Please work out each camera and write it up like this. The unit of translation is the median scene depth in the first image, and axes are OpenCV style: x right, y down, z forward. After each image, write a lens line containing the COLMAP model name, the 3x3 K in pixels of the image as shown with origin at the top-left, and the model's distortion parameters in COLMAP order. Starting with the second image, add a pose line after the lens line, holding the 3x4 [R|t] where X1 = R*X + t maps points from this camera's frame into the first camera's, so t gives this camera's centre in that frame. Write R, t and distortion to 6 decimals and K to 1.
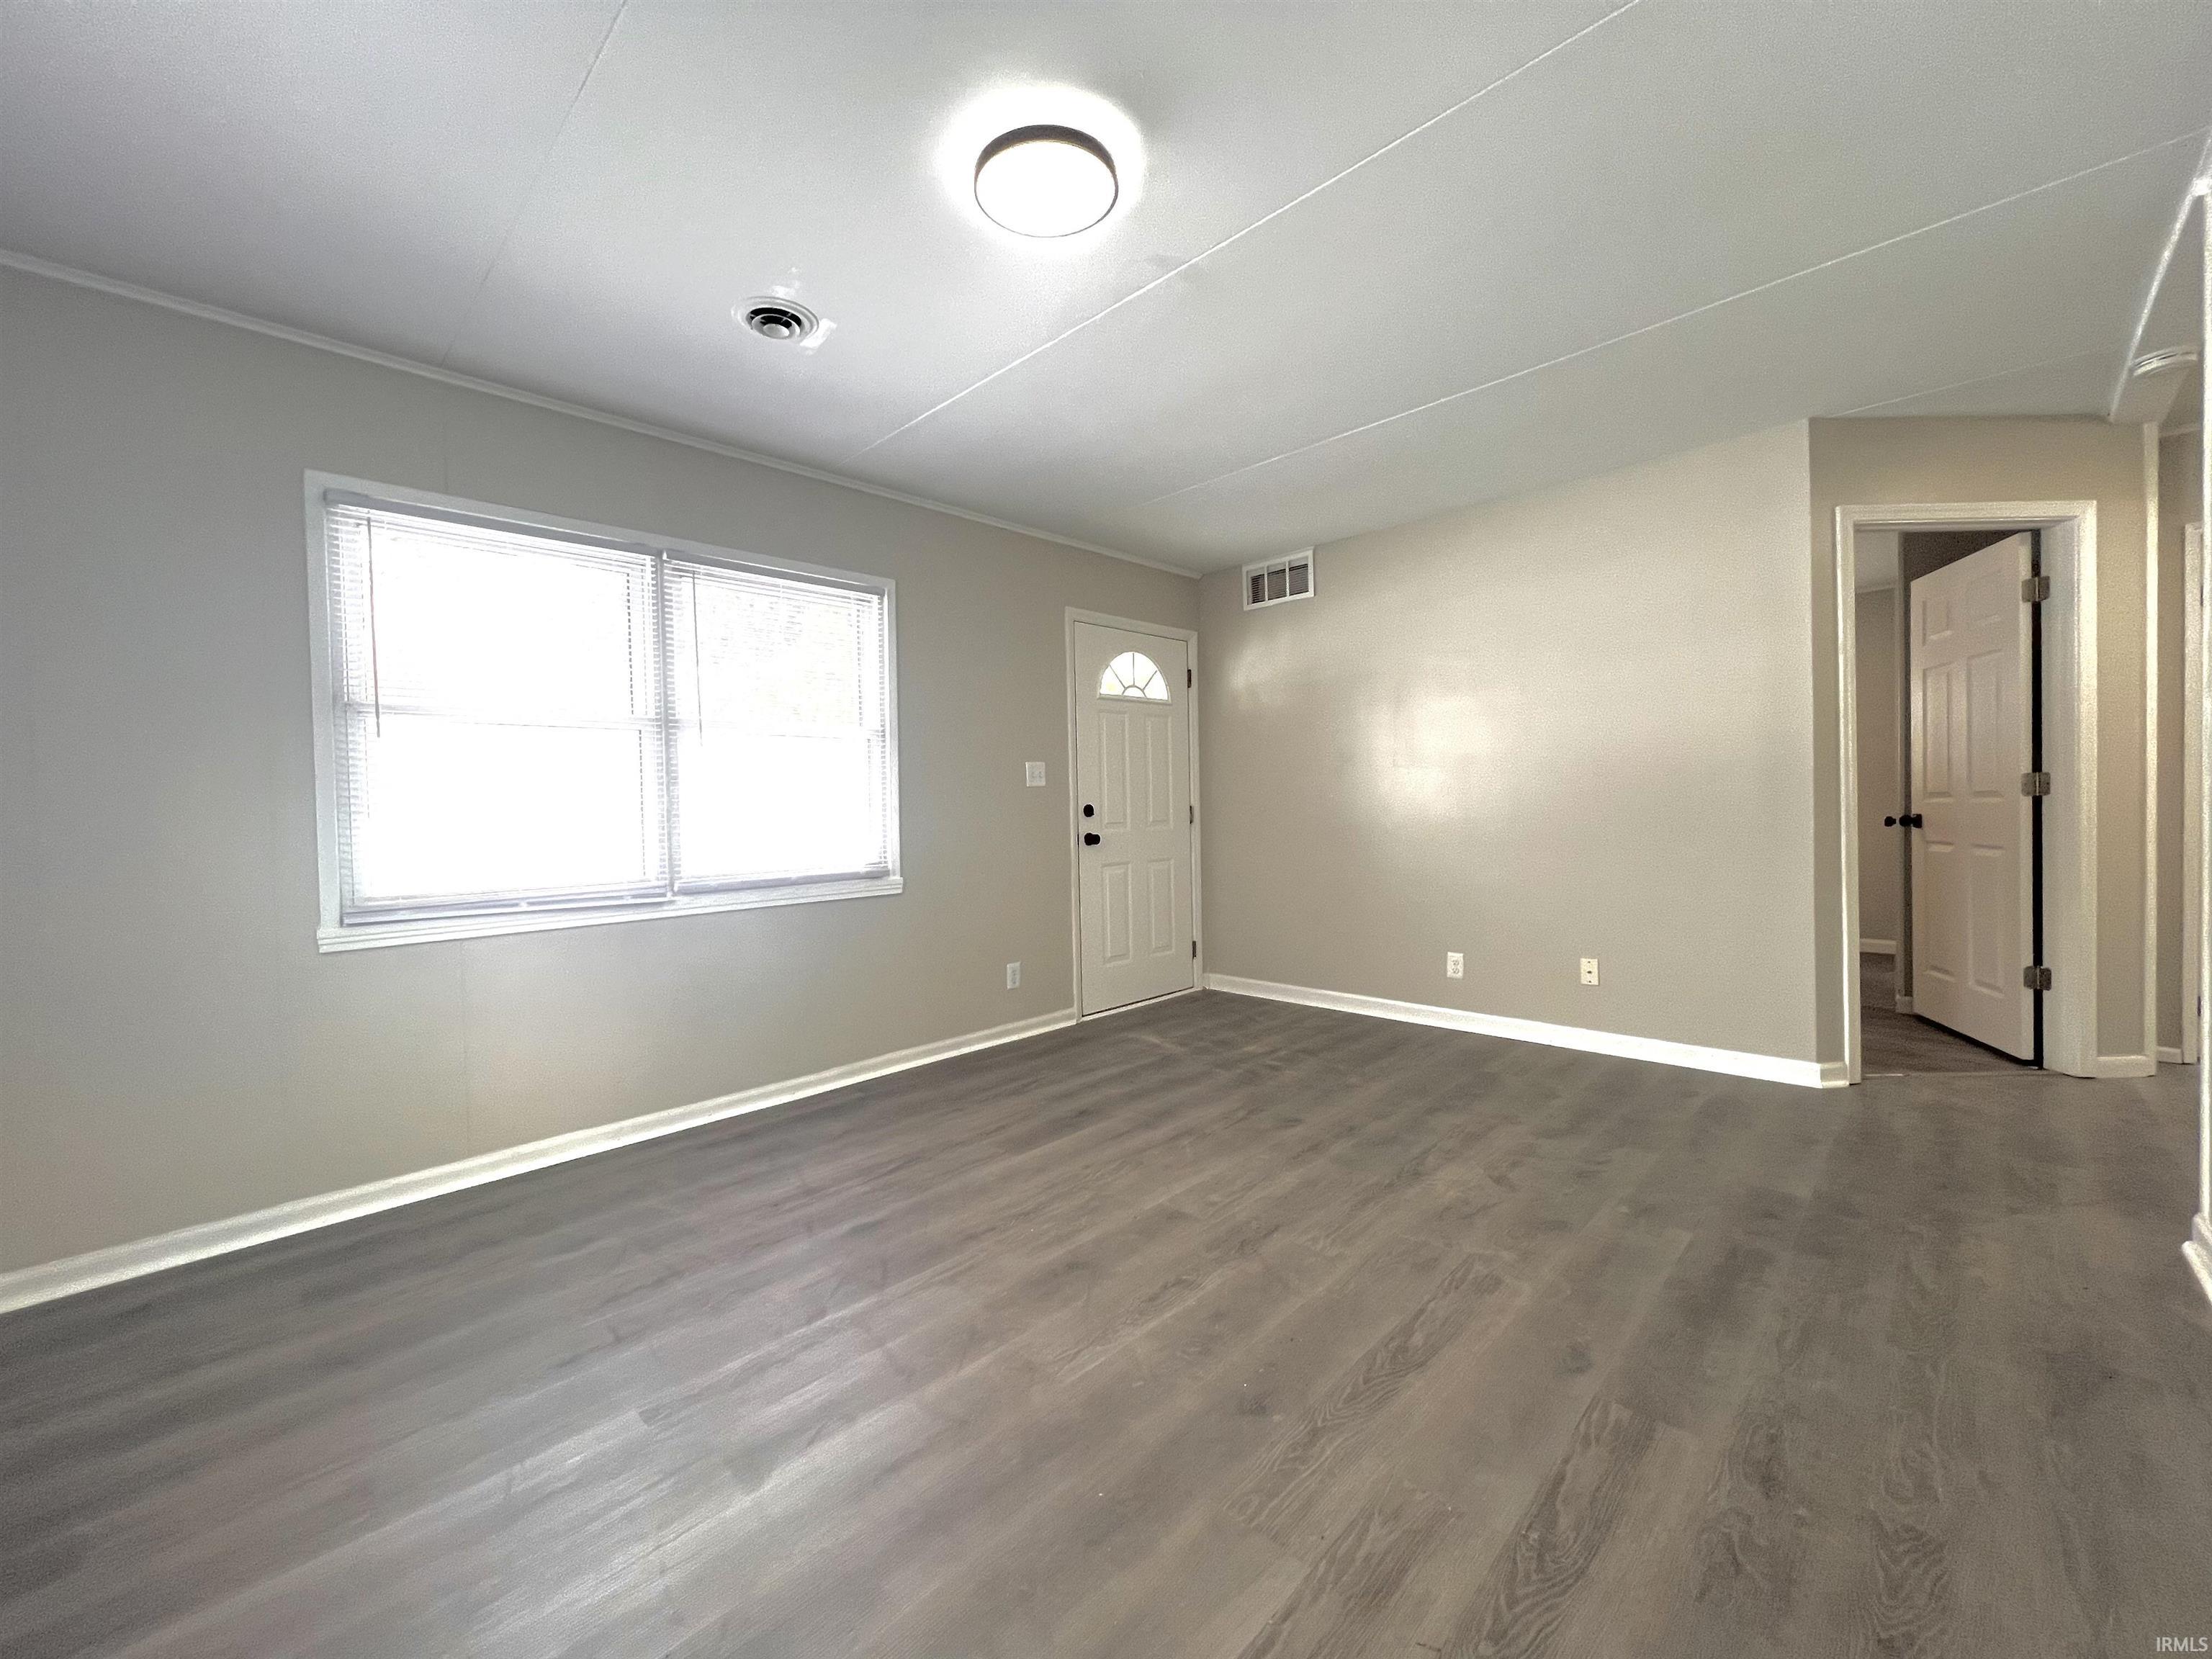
lens RADIAL K [[880.2, 0, 1093.9], [0, 880.2, 824.4], [0, 0, 1]] dist [-0.002883, -0.000363]
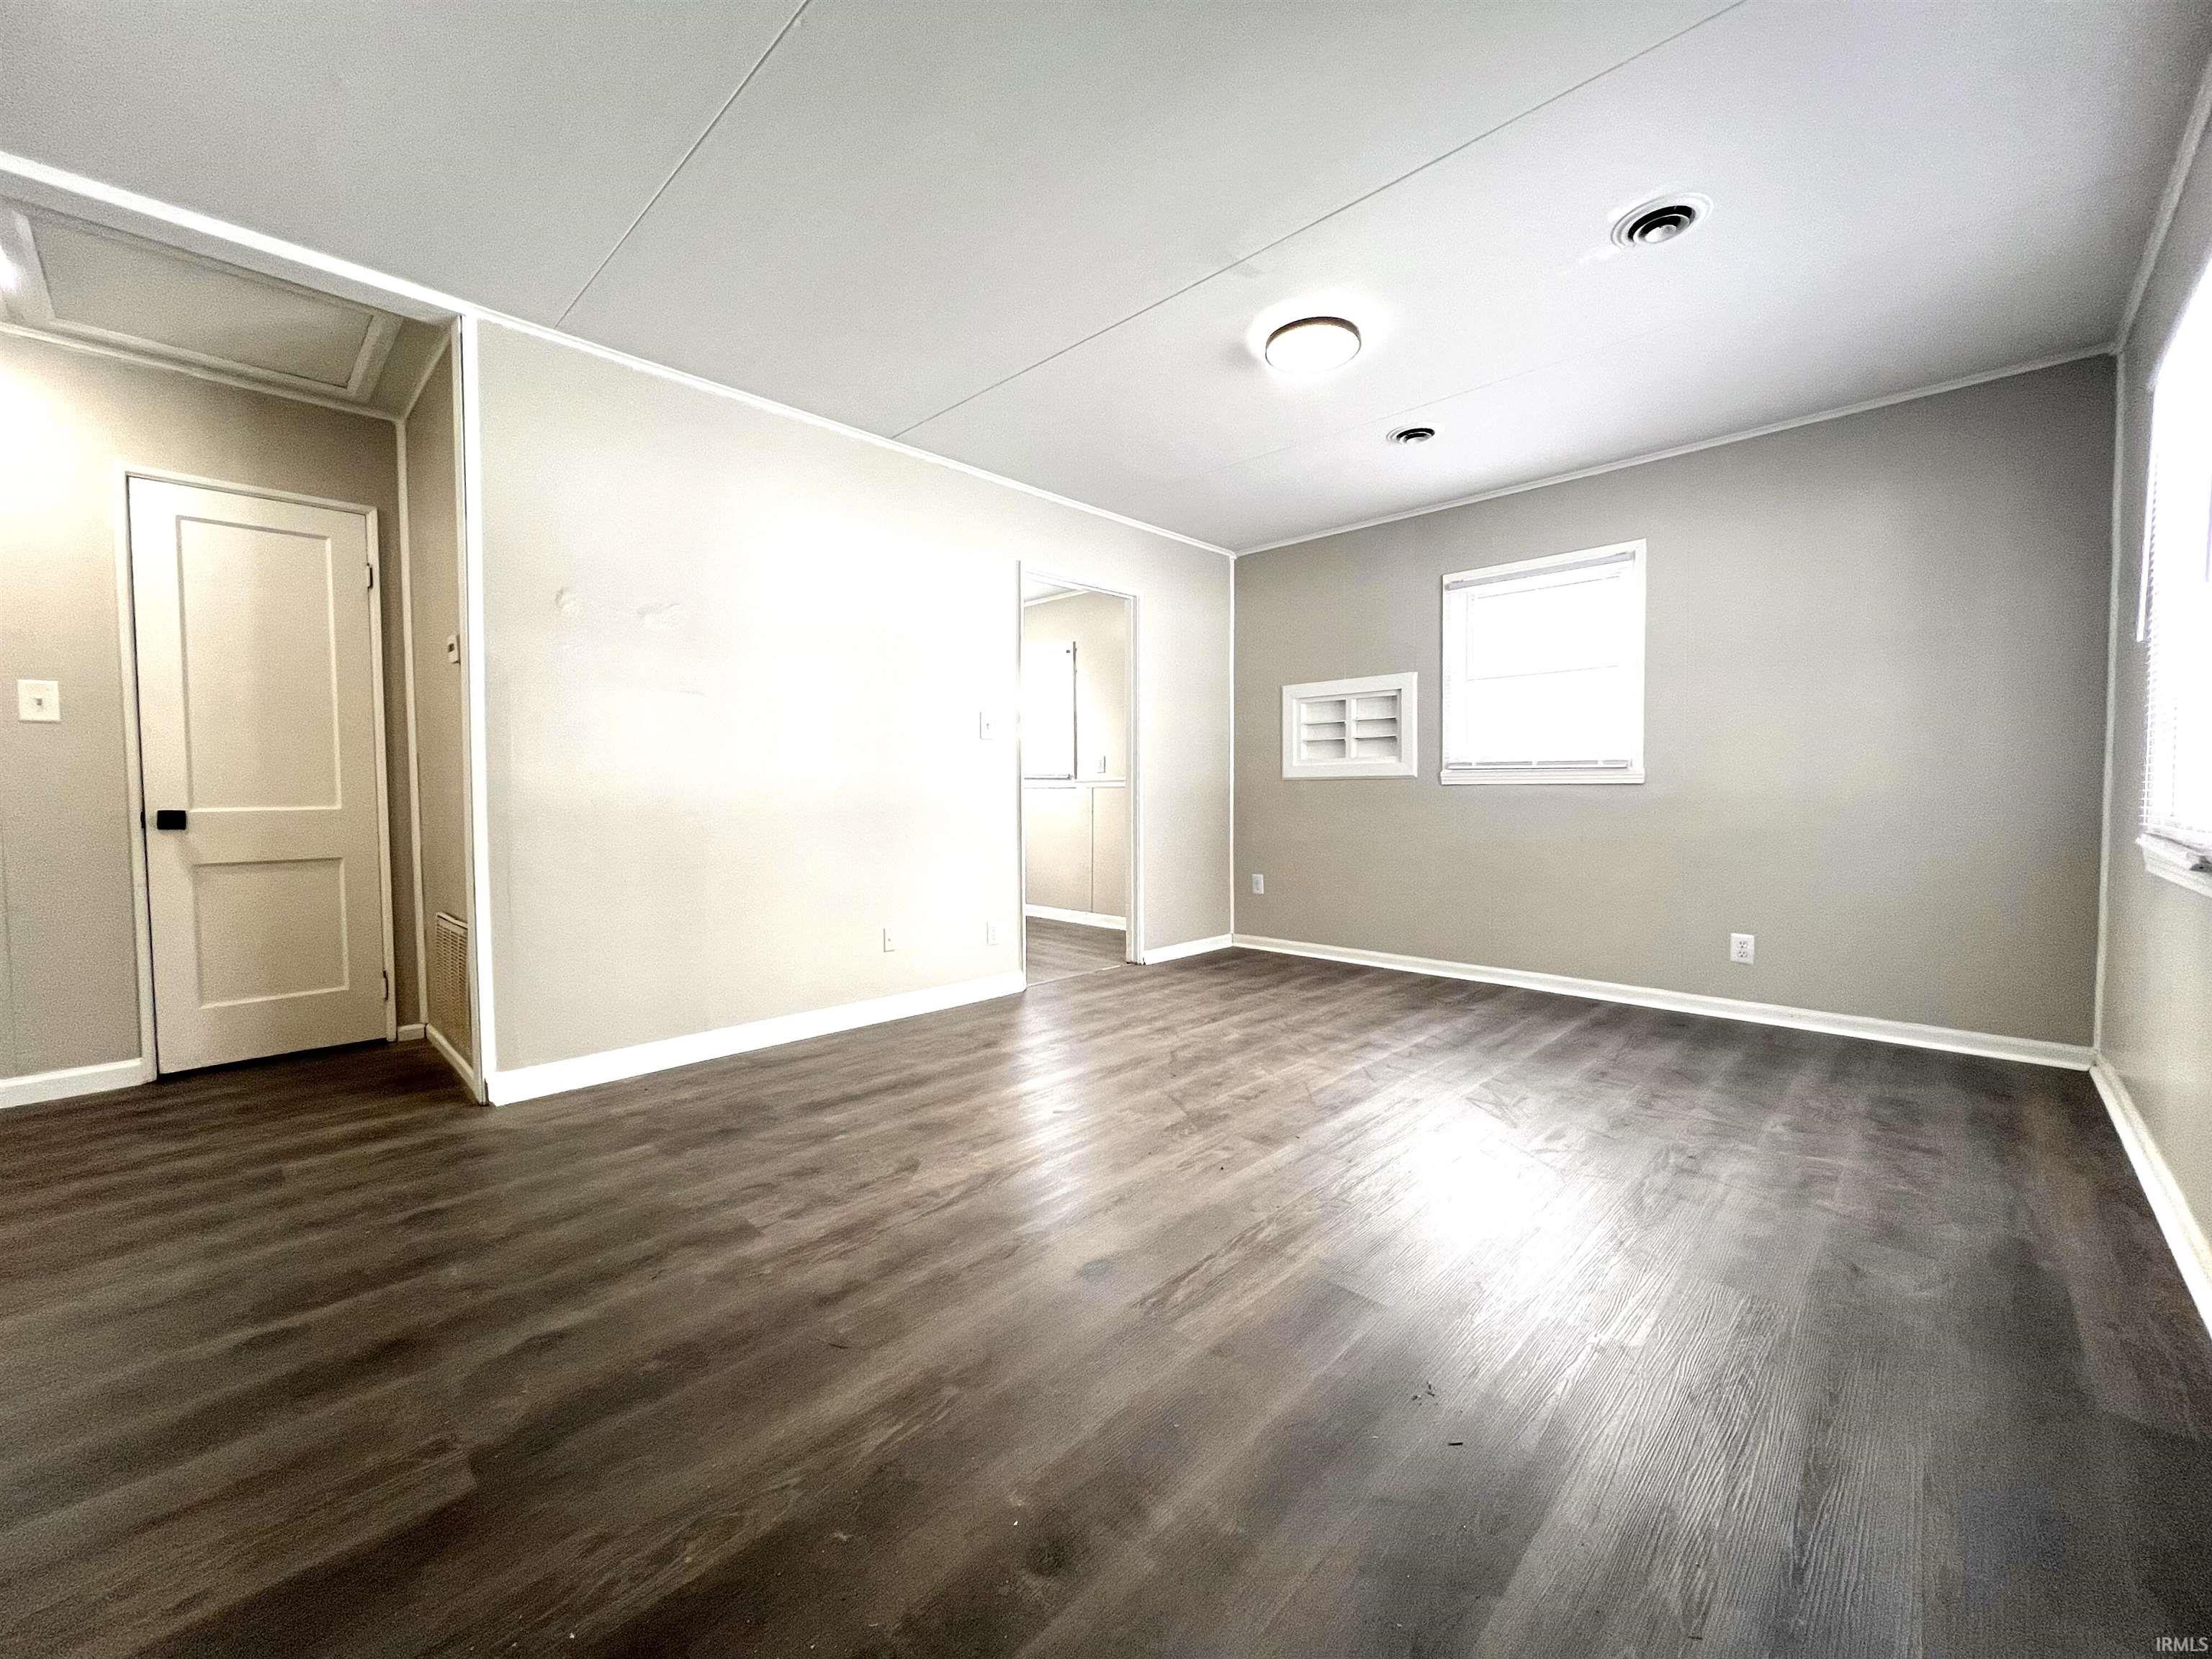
lens RADIAL K [[880.2, 0, 1093.9], [0, 880.2, 824.4], [0, 0, 1]] dist [-0.002883, -0.000363]
pose [[-0.999493, 0.031236, -0.006203, 0.285690], [0.030809, 0.997726, 0.059944, 0.004254], [0.008061, 0.059722, -0.998182, 2.022348]]
